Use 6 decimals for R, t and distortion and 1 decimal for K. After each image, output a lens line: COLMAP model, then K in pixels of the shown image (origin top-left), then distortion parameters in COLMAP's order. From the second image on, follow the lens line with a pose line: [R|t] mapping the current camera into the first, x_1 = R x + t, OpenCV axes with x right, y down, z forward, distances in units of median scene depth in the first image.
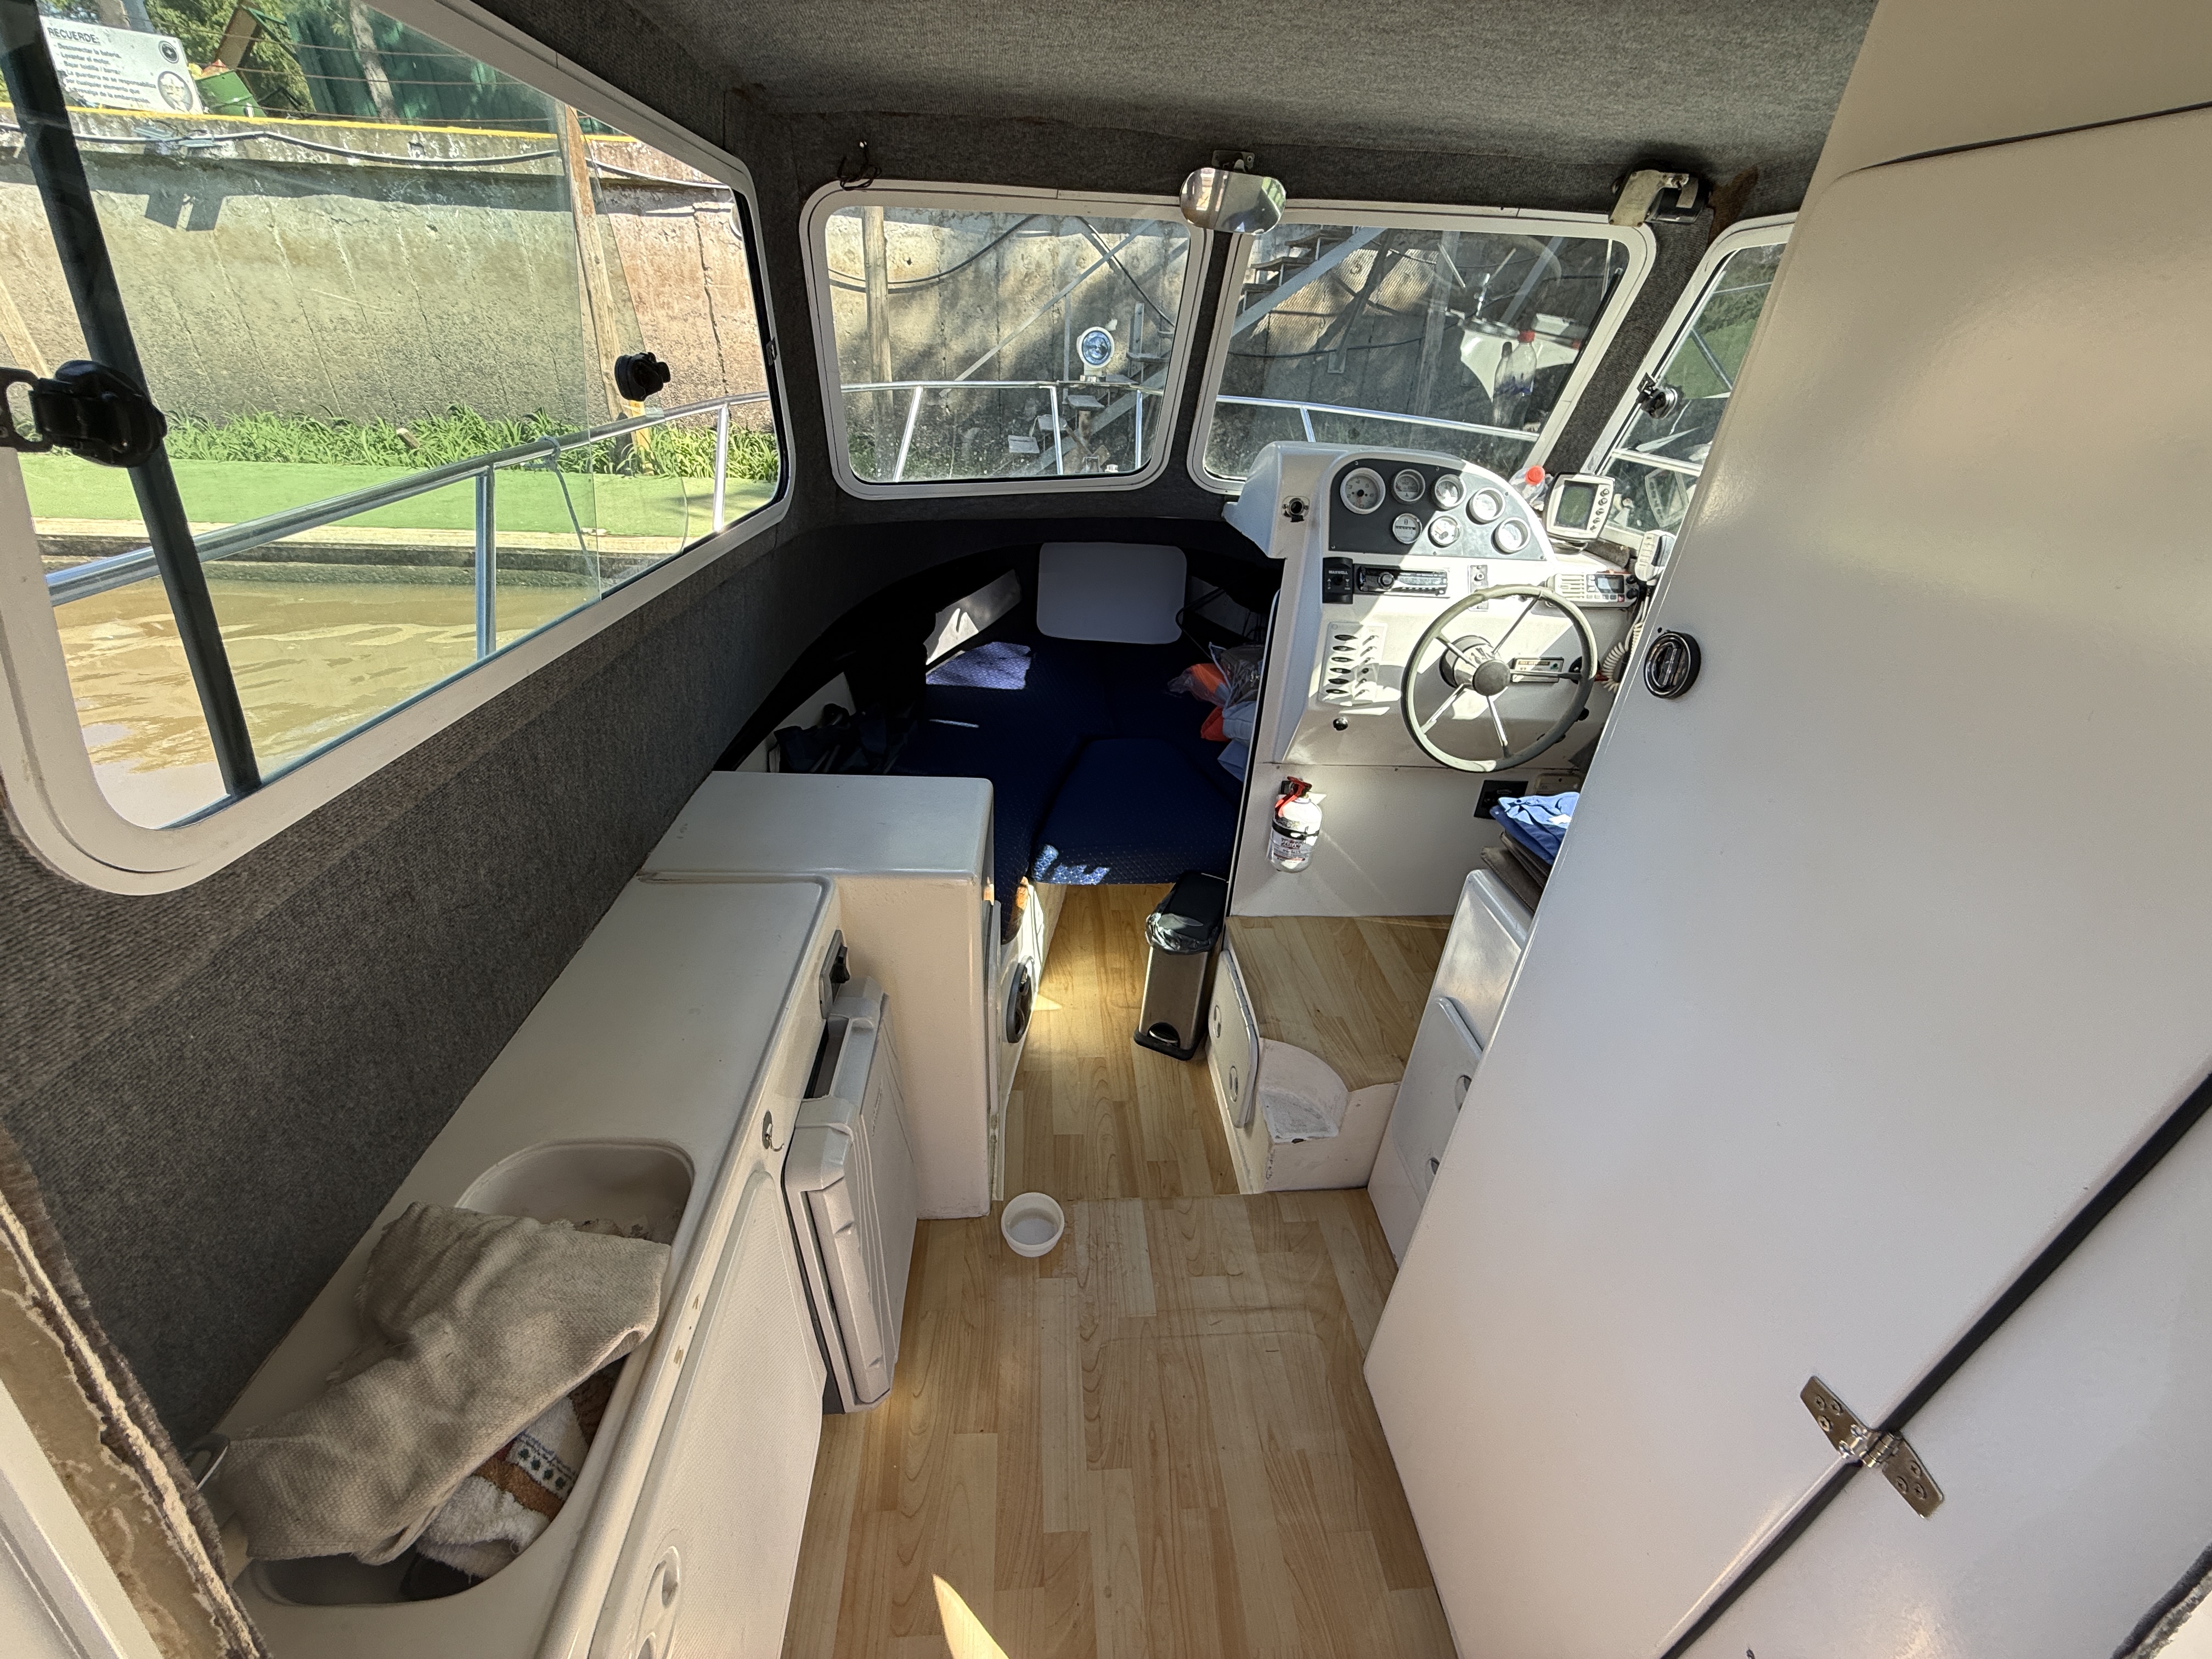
lens RADIAL K [[882.6, 0, 1098.2], [0, 882.6, 829.4], [0, 0, 1]] dist [-0.000173, 0.000220]
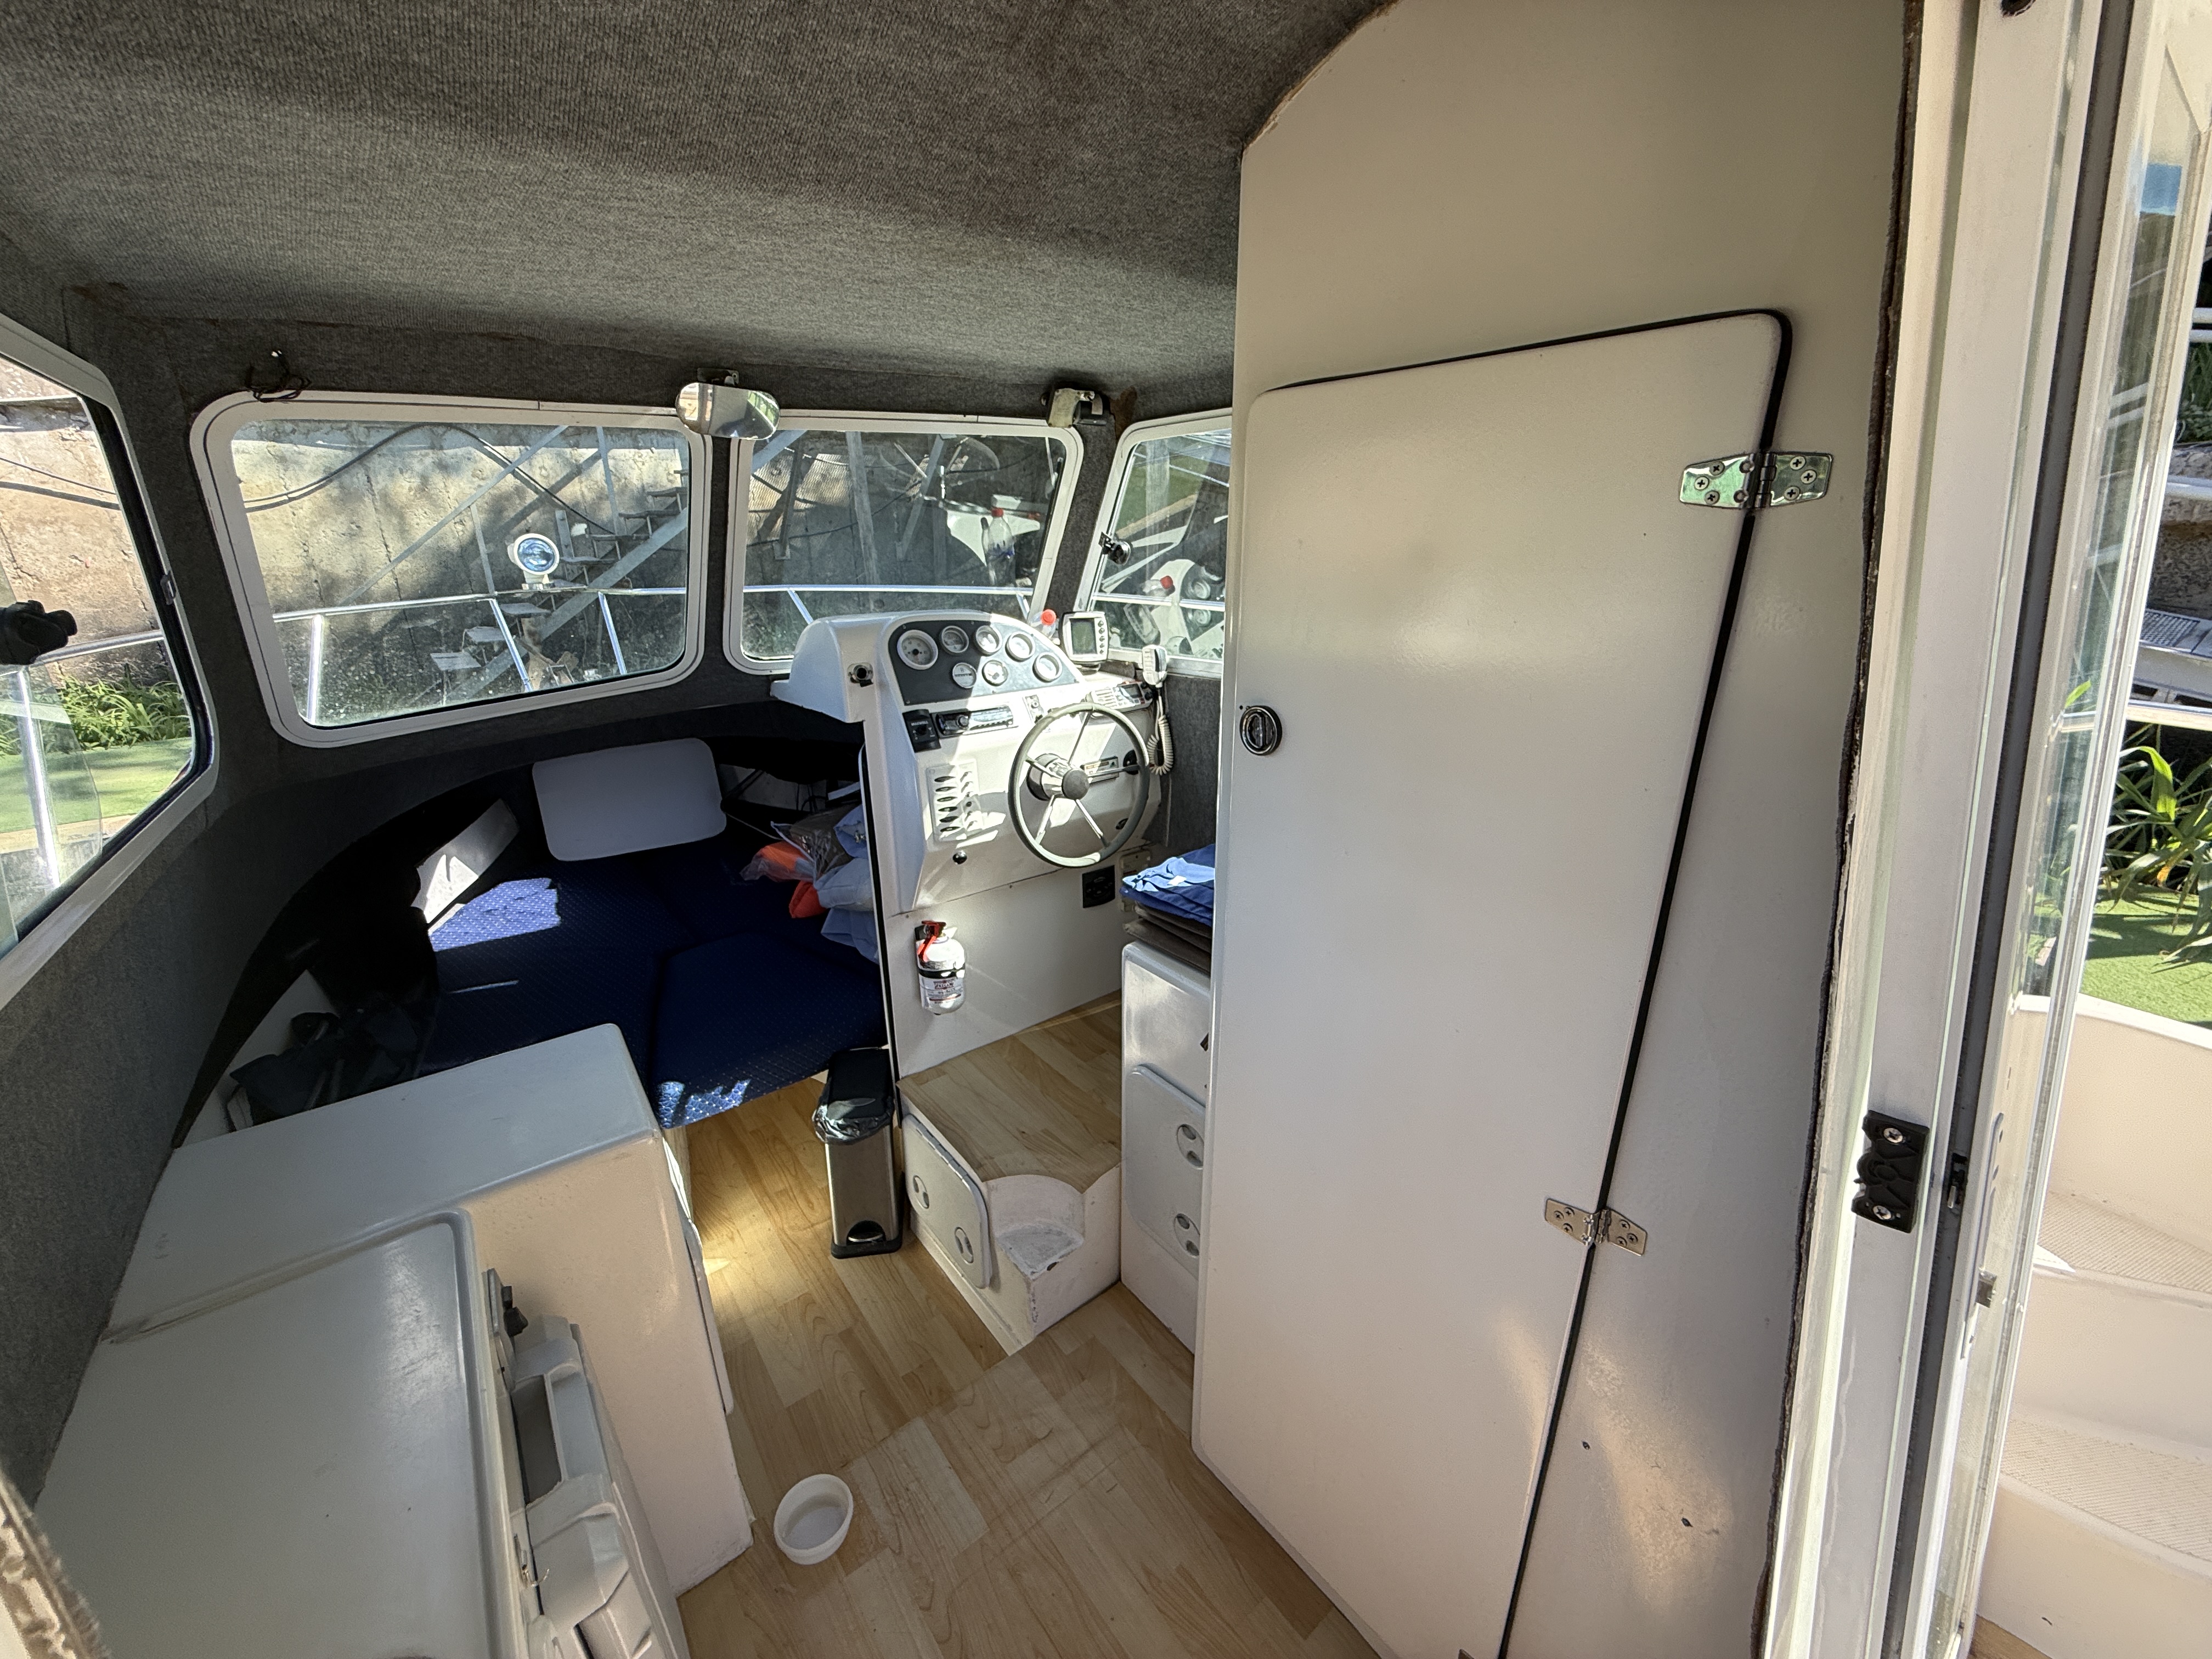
lens RADIAL K [[882.6, 0, 1098.2], [0, 882.6, 829.4], [0, 0, 1]] dist [-0.000173, 0.000220]
pose [[0.831913, -0.241170, 0.499758, -0.112282], [0.325016, 0.941737, -0.086575, -0.006243], [-0.449761, 0.234452, 0.861828, 0.008832]]
